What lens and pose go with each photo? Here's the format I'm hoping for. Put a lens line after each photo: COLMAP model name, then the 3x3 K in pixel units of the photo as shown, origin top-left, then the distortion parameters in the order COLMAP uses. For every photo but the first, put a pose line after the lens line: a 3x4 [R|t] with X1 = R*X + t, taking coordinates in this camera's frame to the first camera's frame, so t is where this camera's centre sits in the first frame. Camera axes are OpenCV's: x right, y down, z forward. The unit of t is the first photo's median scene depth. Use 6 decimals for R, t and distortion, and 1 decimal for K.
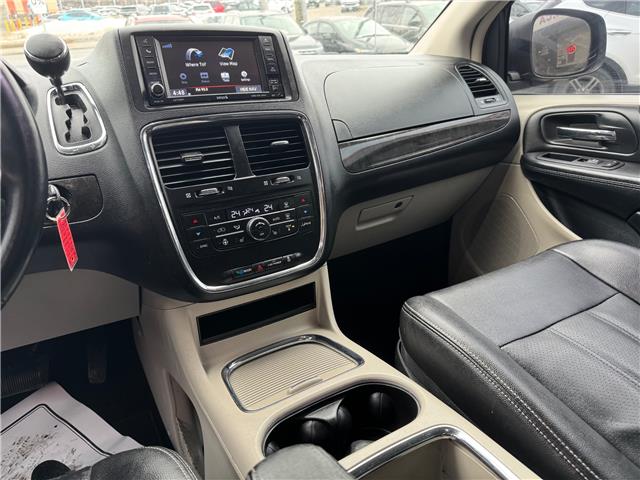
lens RADIAL K [[452.0, 0, 322.5], [0, 452.0, 241.9], [0, 0, 1]] dist [0.080788, -0.107398]
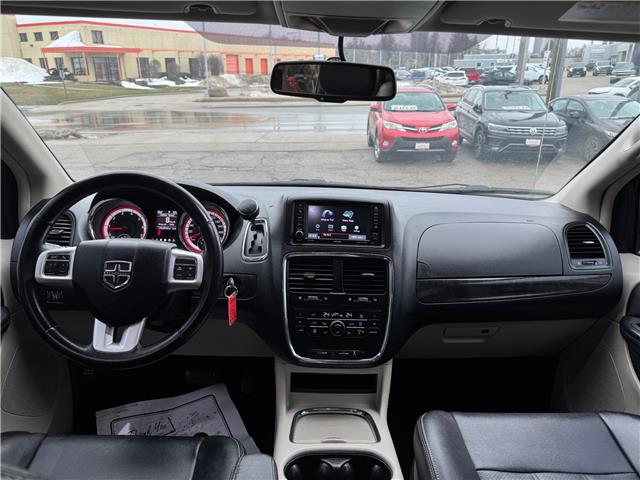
lens RADIAL K [[452.0, 0, 322.5], [0, 452.0, 241.9], [0, 0, 1]] dist [0.080788, -0.107398]
pose [[0.879687, 0.190795, -0.435600, 0.409577], [-0.243623, 0.967467, -0.068237, -0.186007], [0.408409, 0.166149, 0.897550, -0.429534]]
